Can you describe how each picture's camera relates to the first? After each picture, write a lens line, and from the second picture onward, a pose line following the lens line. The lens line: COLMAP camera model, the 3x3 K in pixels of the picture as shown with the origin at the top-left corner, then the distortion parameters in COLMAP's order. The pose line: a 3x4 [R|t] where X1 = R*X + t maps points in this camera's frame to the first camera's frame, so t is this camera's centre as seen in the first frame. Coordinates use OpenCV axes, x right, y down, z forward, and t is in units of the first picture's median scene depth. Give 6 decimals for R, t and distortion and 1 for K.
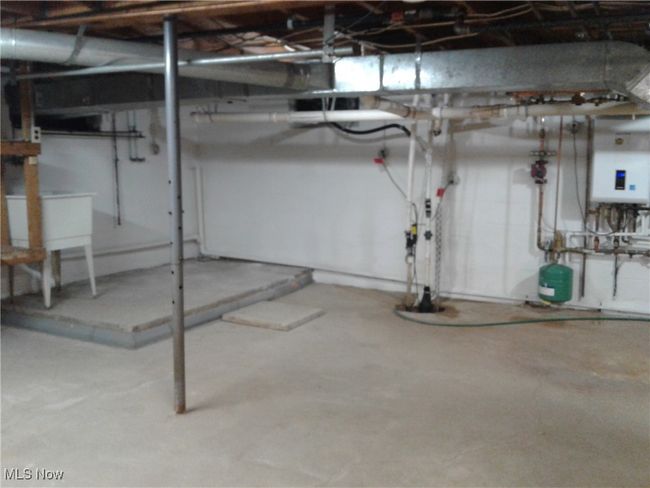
lens RADIAL K [[612.8, 0, 325.0], [0, 612.8, 244.0], [0, 0, 1]] dist [-0.006750, -0.012270]
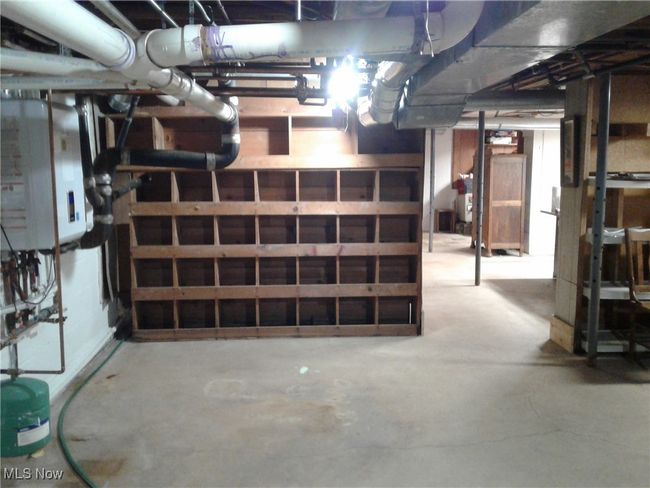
lens RADIAL K [[612.8, 0, 325.0], [0, 612.8, 244.0], [0, 0, 1]] dist [-0.006750, -0.012270]
pose [[-0.498563, -0.123328, 0.858035, -0.227306], [0.120541, 0.970348, 0.209512, -0.199580], [-0.858431, 0.207884, -0.468914, 1.287026]]
